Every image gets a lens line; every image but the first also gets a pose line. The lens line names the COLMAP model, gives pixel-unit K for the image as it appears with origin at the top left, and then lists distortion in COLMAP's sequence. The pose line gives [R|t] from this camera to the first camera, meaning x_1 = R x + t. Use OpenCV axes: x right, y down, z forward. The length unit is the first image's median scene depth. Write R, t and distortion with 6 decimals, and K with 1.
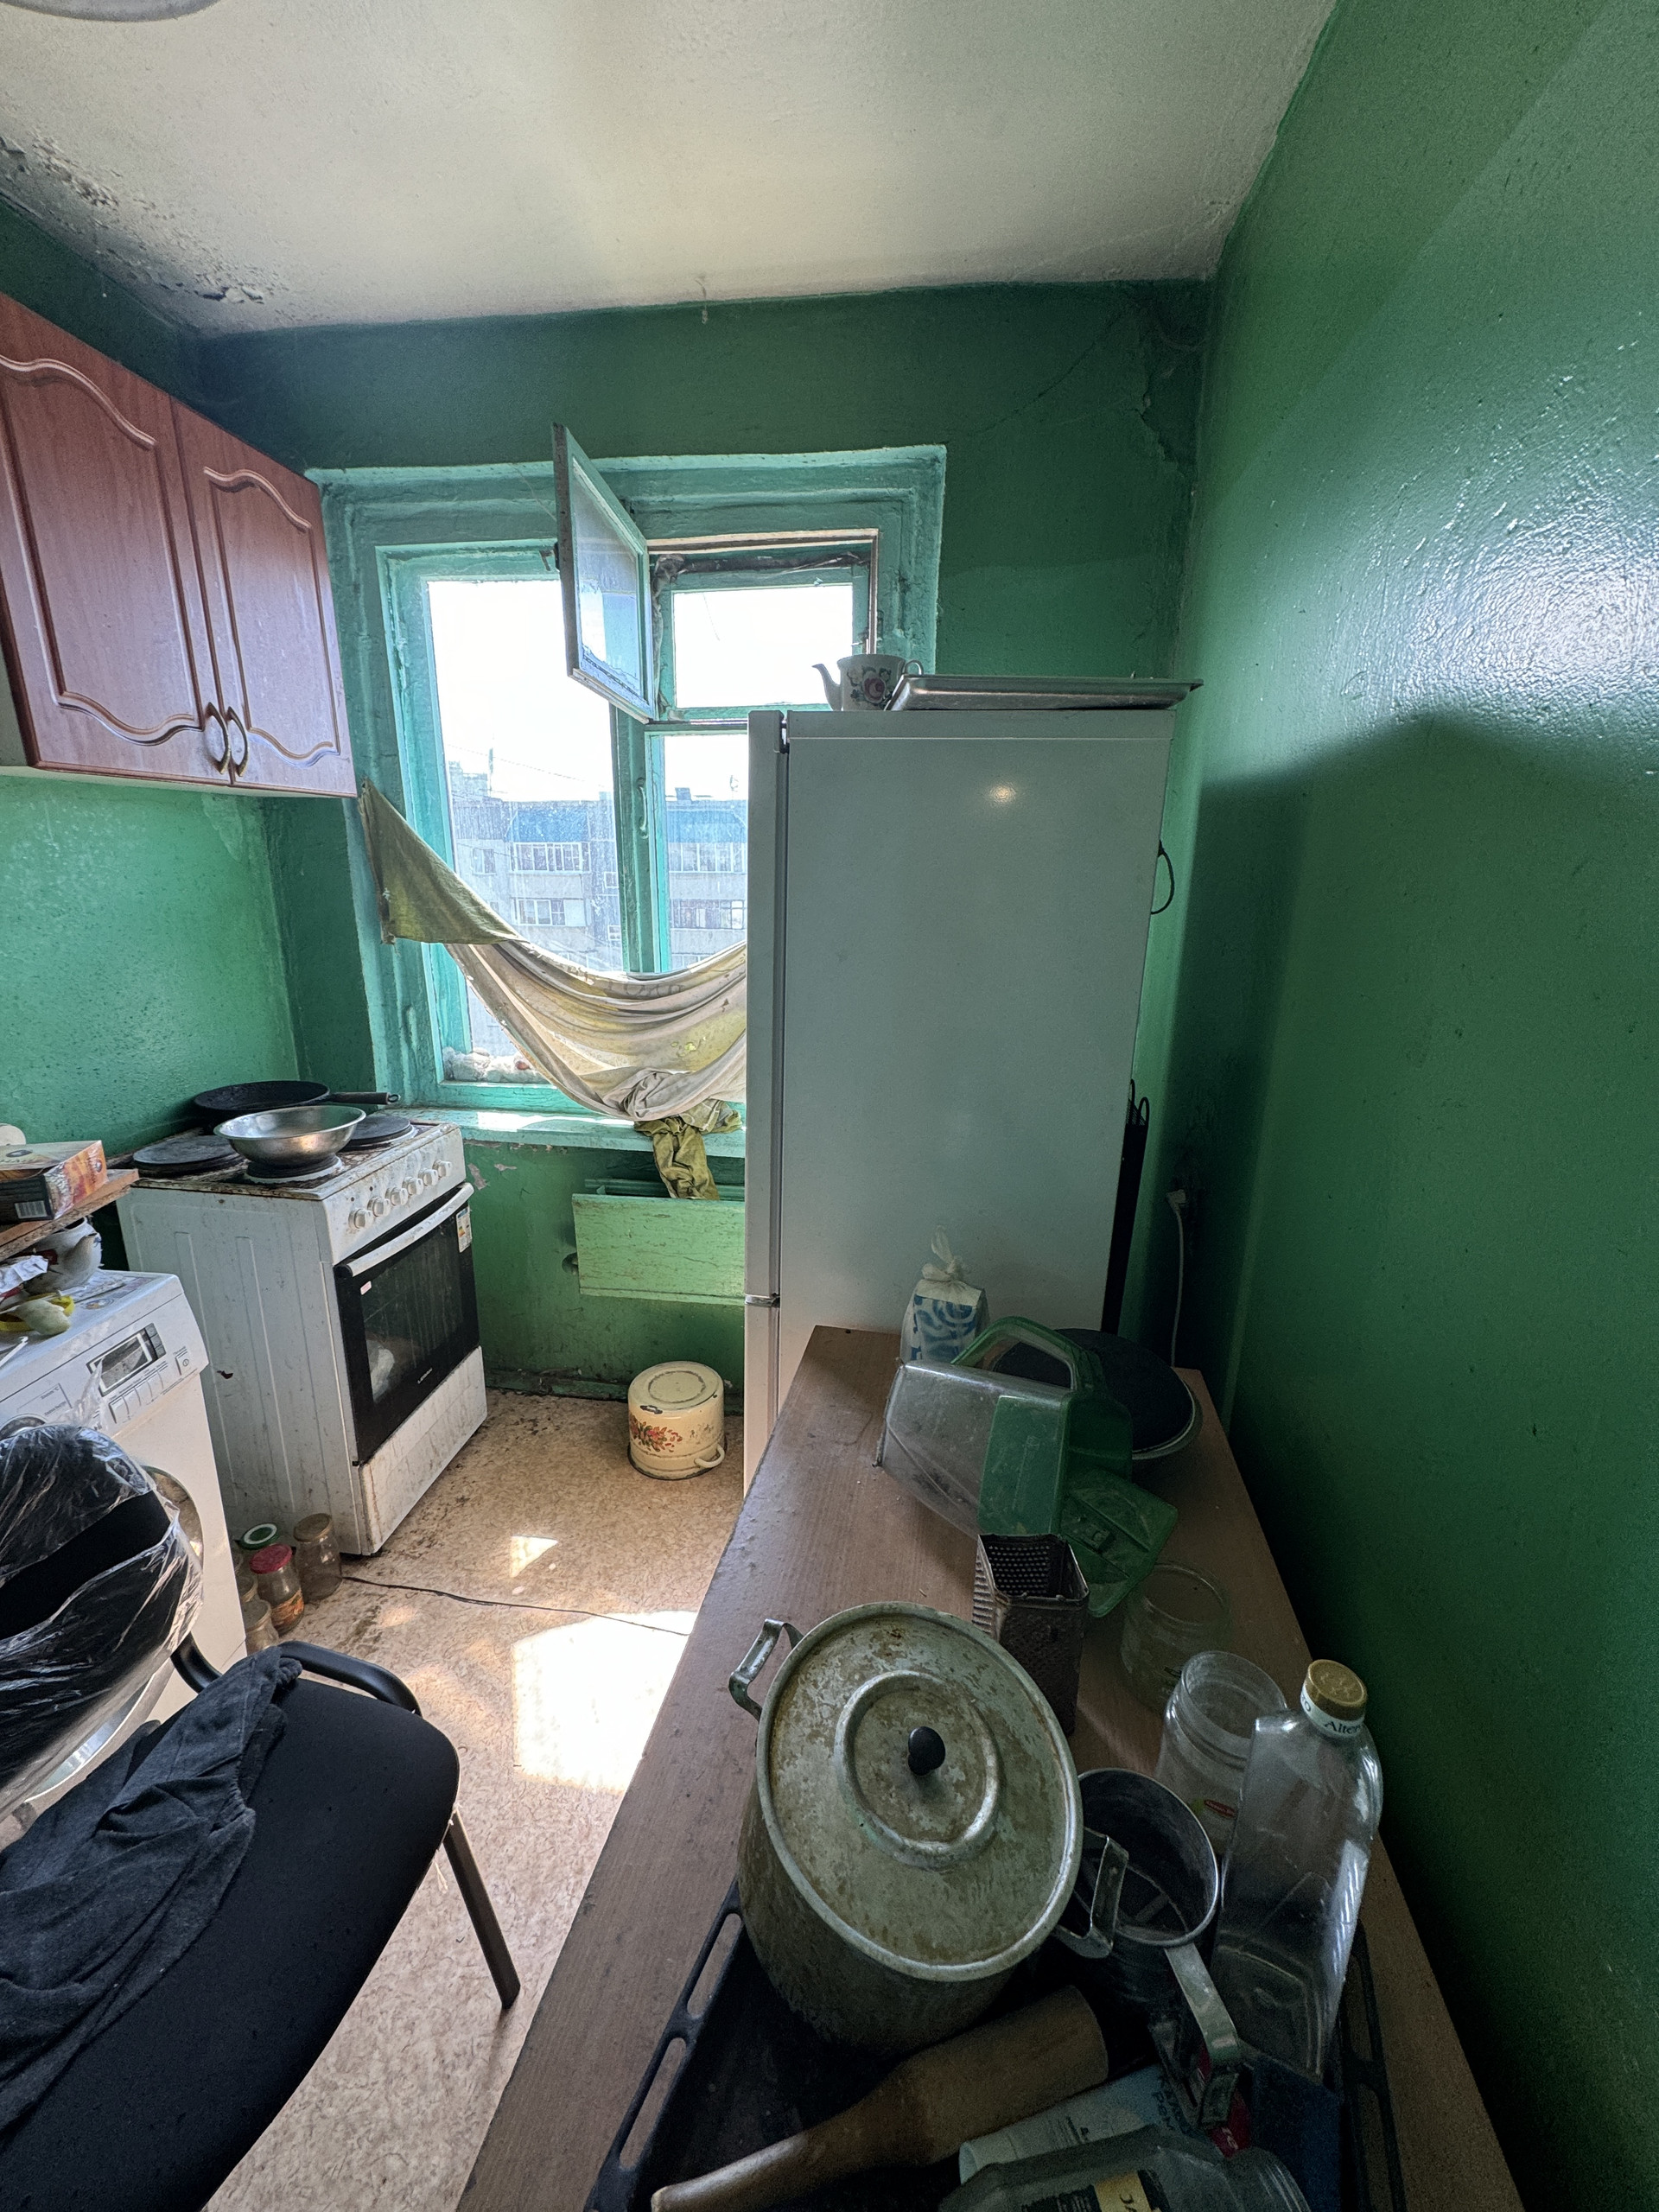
lens RADIAL K [[853.9, 0, 804.3], [0, 853.9, 1095.4], [0, 0, 1]] dist [0.001363, 0.000573]
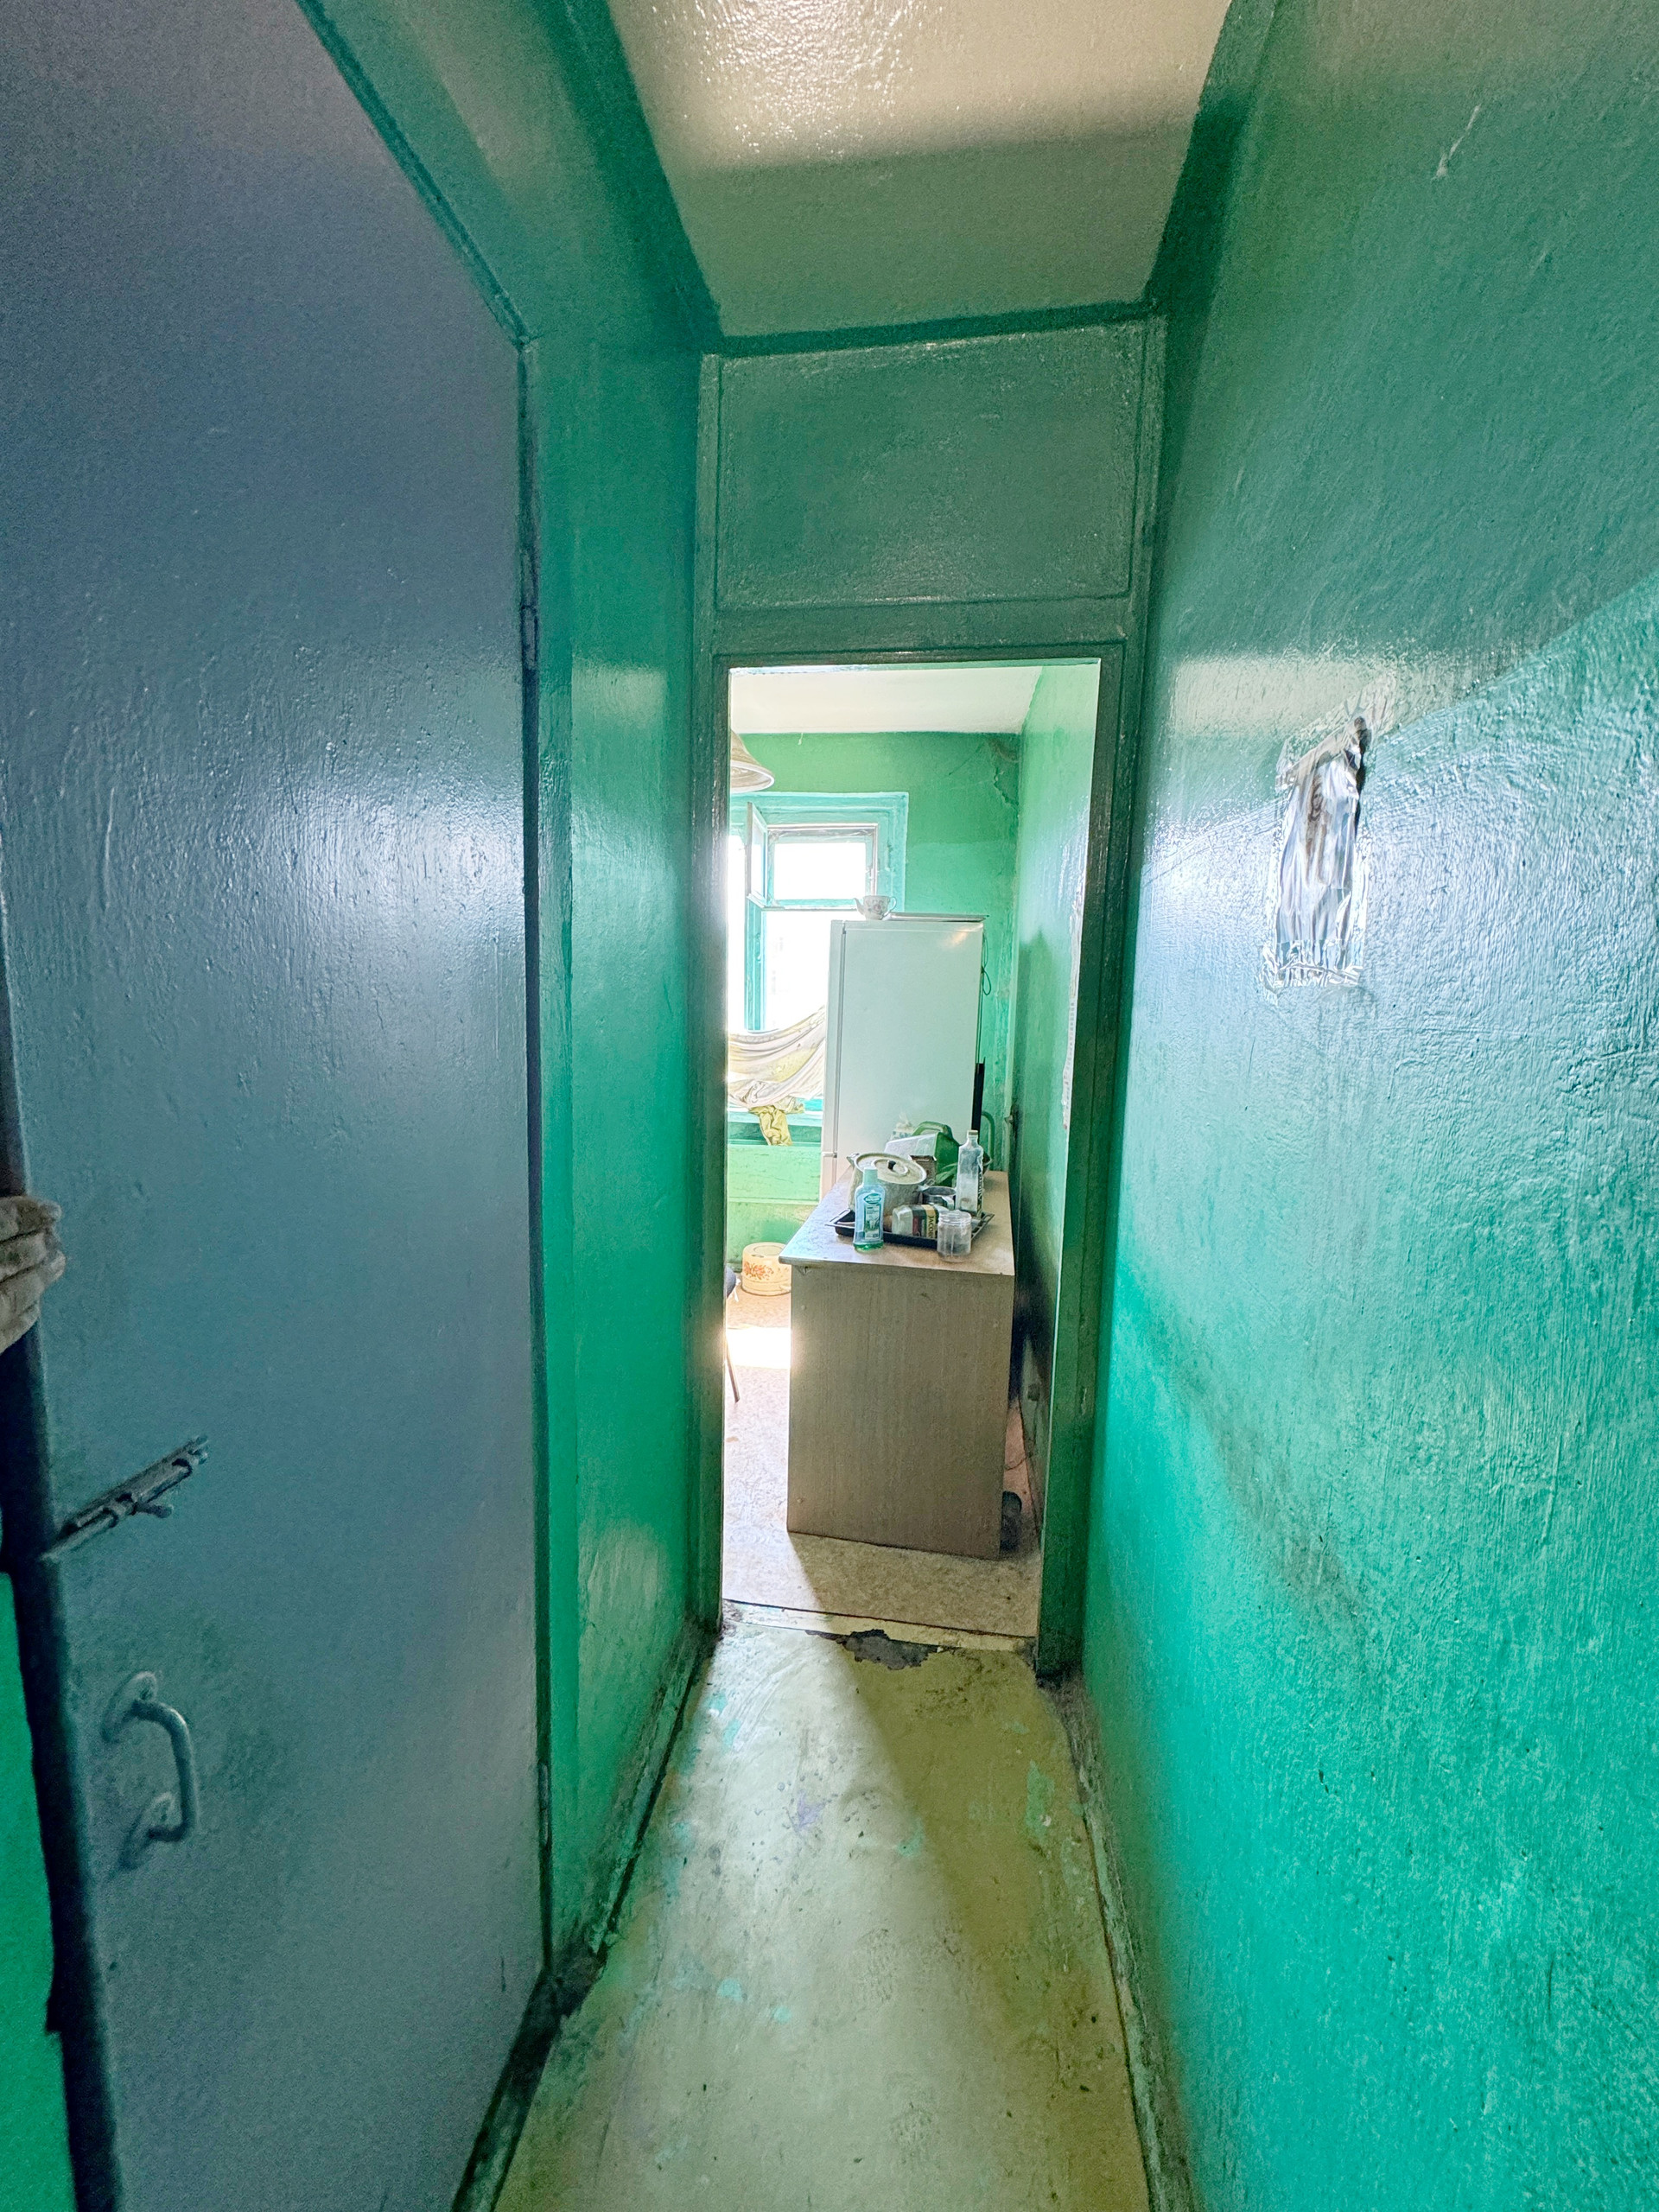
lens RADIAL K [[853.9, 0, 820.7], [0, 853.9, 1097.6], [0, 0, 1]] dist [0.001363, 0.000573]
pose [[0.999445, 0.010806, 0.031522, -0.126825], [-0.006303, 0.990185, -0.139624, 0.346509], [-0.032721, 0.139348, 0.989703, -1.126182]]
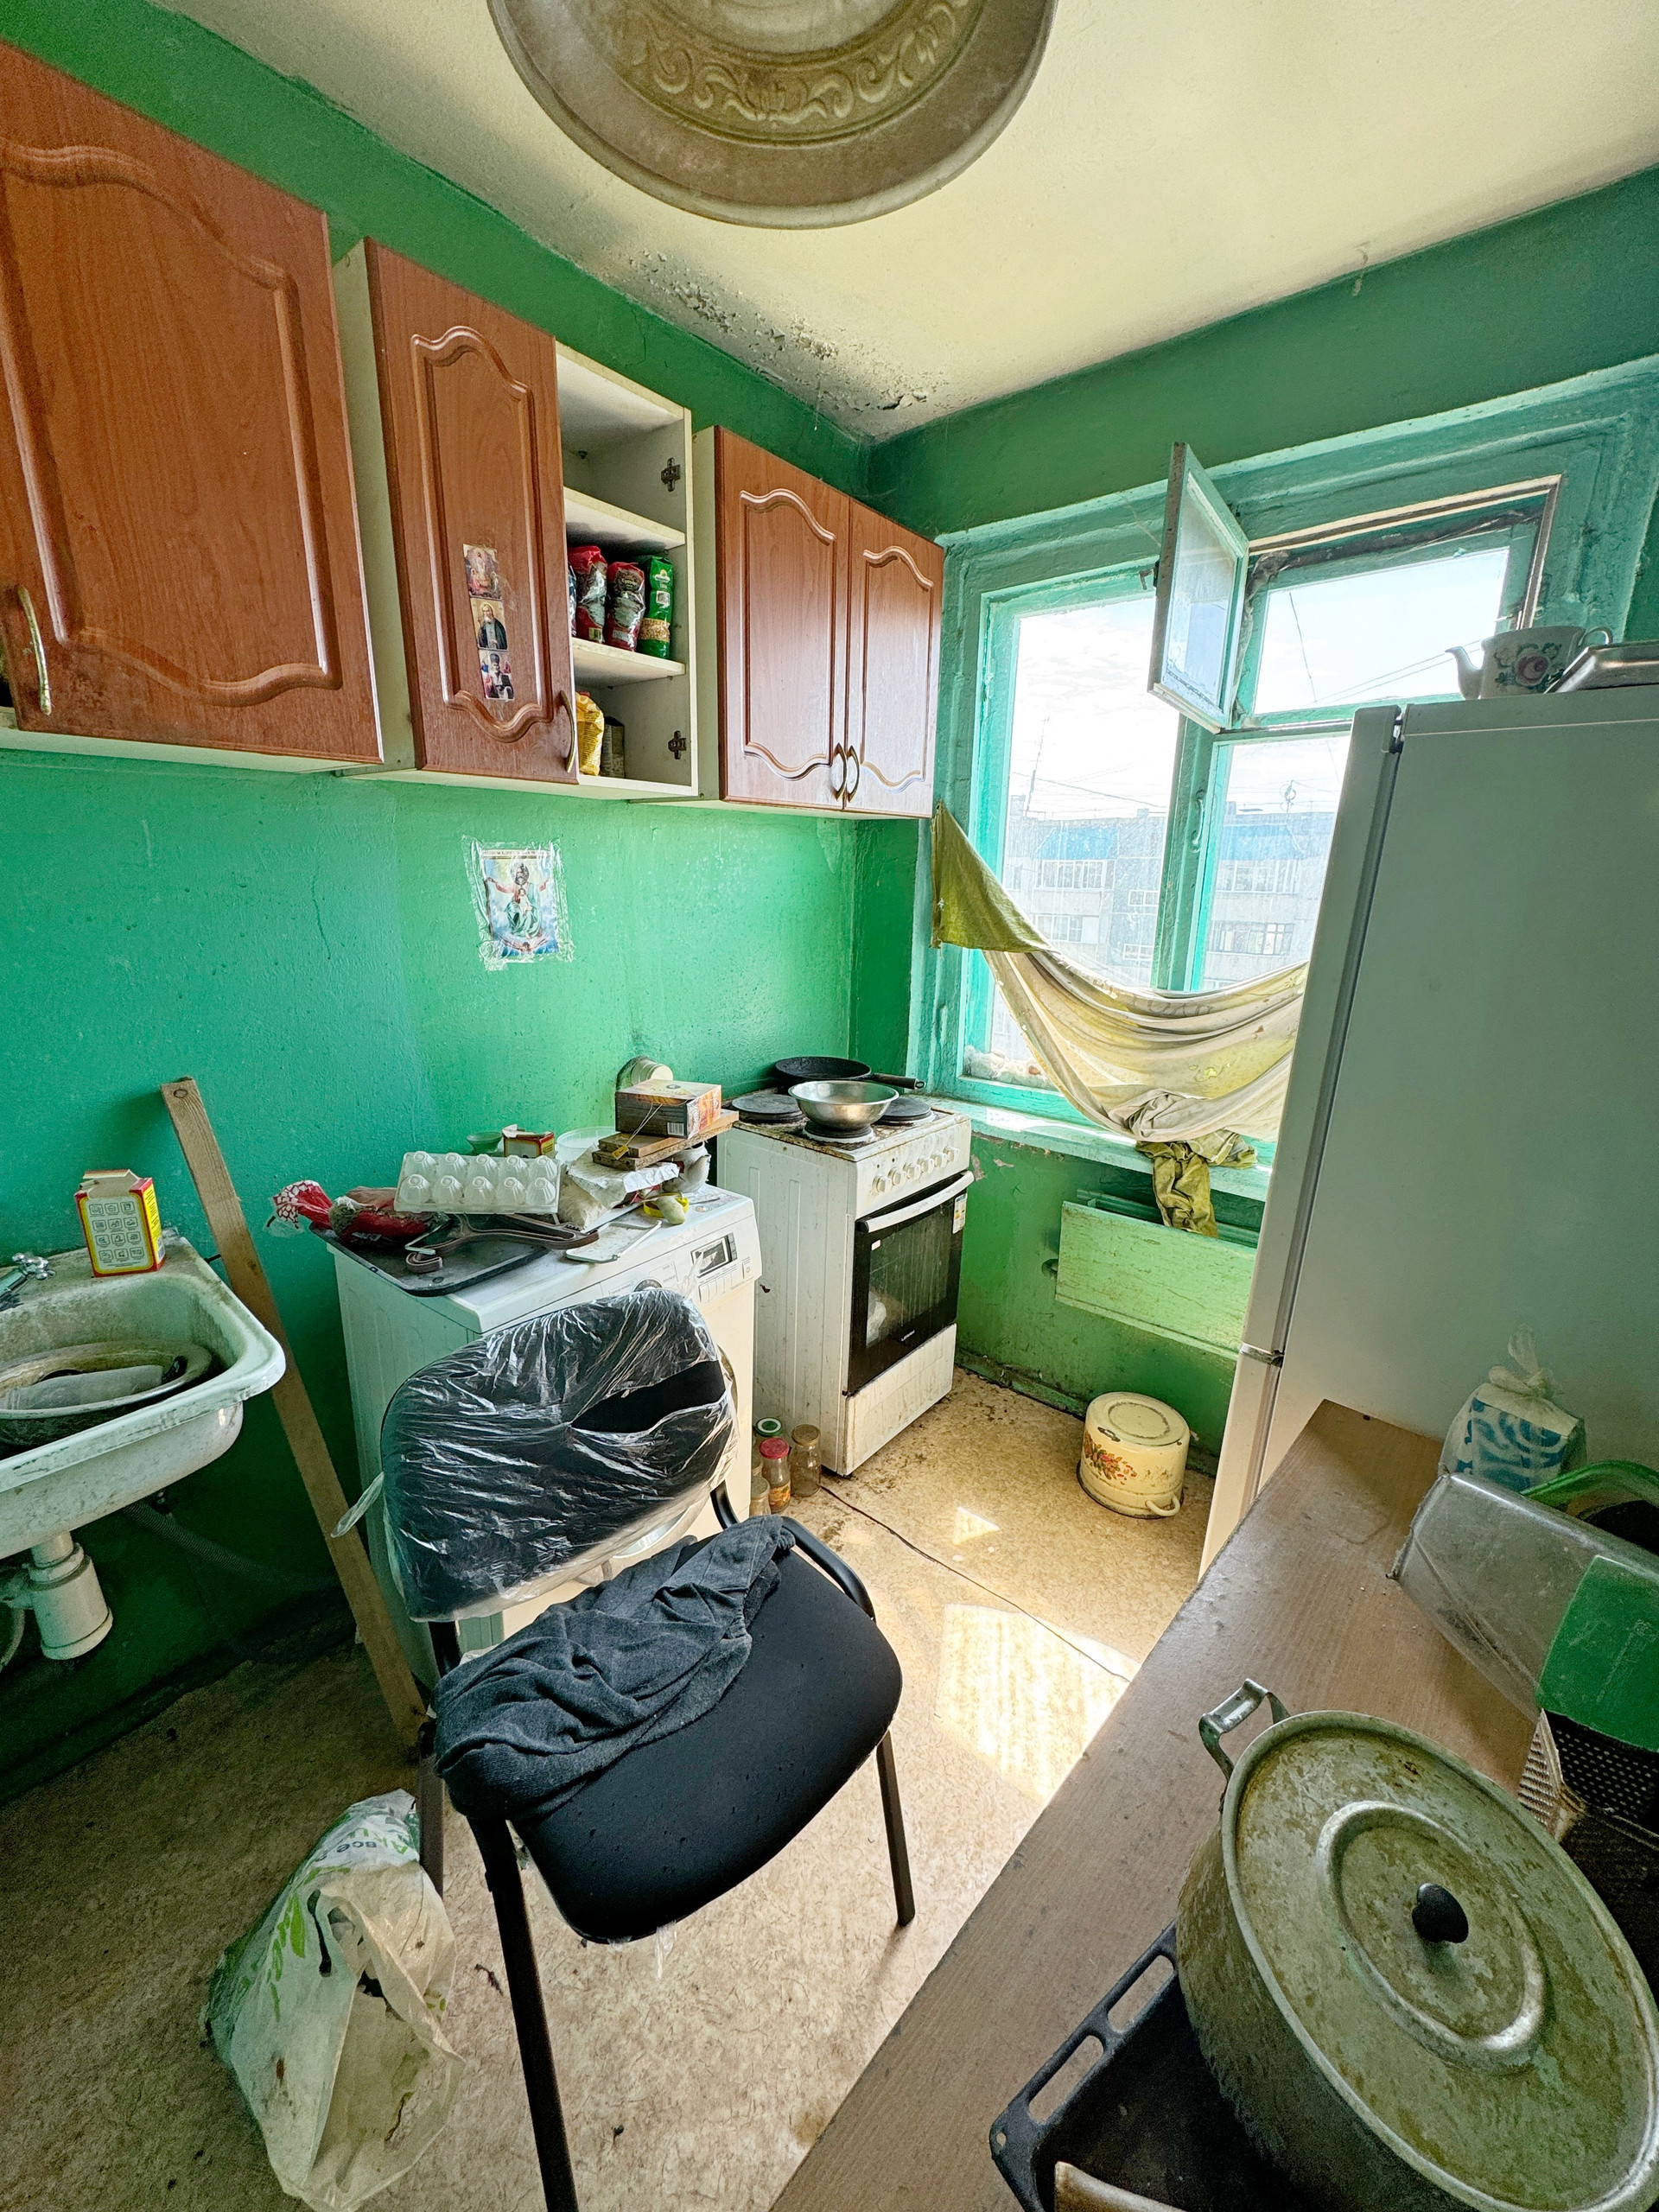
lens RADIAL K [[853.9, 0, 820.2], [0, 853.9, 1101.7], [0, 0, 1]] dist [0.001363, 0.000573]
pose [[0.856871, 0.138123, -0.496683, -0.037731], [-0.145258, 0.989091, 0.024460, 0.019368], [0.494643, 0.051188, 0.867587, -0.041290]]
